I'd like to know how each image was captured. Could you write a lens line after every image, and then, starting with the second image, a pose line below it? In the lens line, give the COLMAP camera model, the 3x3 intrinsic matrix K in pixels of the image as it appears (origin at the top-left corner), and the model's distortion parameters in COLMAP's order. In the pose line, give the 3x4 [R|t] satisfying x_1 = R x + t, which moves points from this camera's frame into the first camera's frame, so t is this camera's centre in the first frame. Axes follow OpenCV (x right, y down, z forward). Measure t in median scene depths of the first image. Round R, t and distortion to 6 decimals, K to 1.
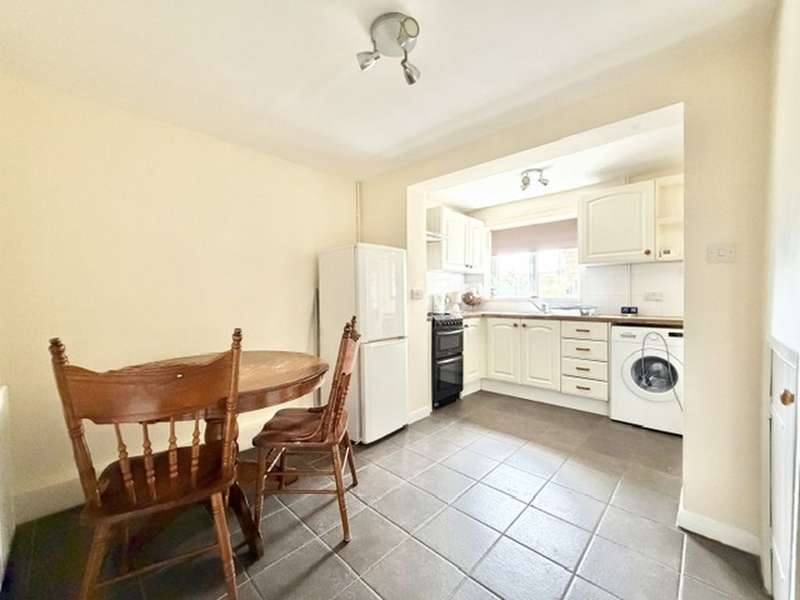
lens RADIAL K [[320.5, 0, 396.8], [0, 320.5, 299.7], [0, 0, 1]] dist [0.000163, 0.000180]
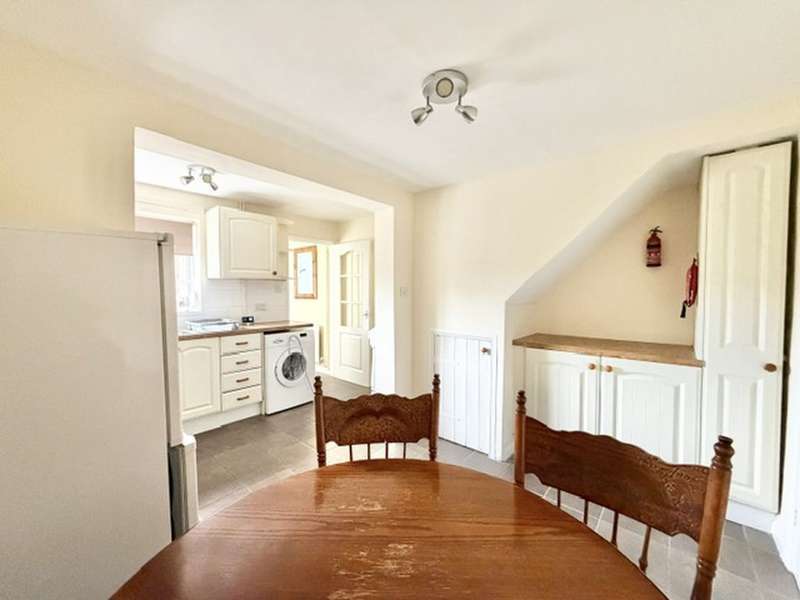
lens RADIAL K [[320.5, 0, 396.8], [0, 320.5, 299.7], [0, 0, 1]] dist [0.000163, 0.000180]
pose [[-0.055329, -0.027410, 0.998092, -0.455427], [0.007542, 0.999583, 0.027869, -0.066923], [-0.998440, 0.009070, -0.055100, 0.521953]]
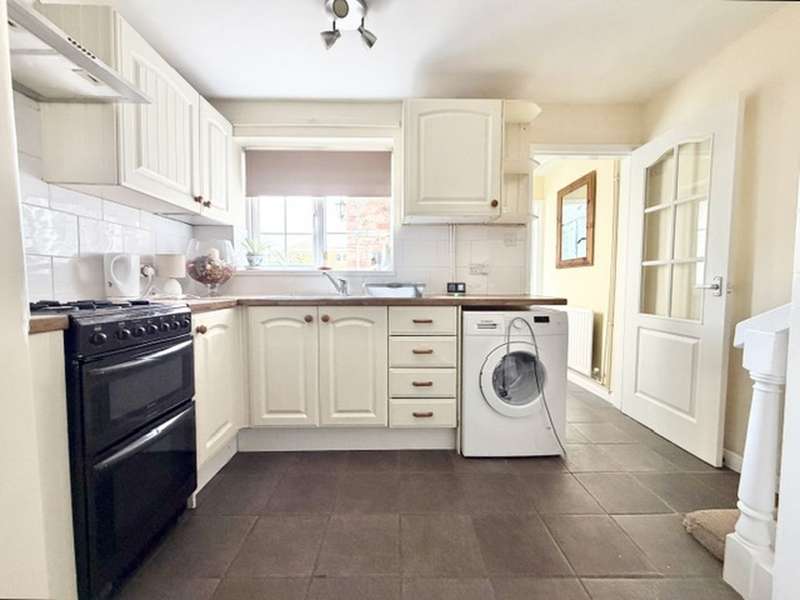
lens RADIAL K [[320.5, 0, 396.8], [0, 320.5, 299.7], [0, 0, 1]] dist [0.000163, 0.000180]
pose [[0.709998, -0.033442, 0.703409, 0.114670], [0.000323, 0.998887, 0.047164, 0.025582], [-0.704203, -0.033260, 0.709219, 0.572540]]
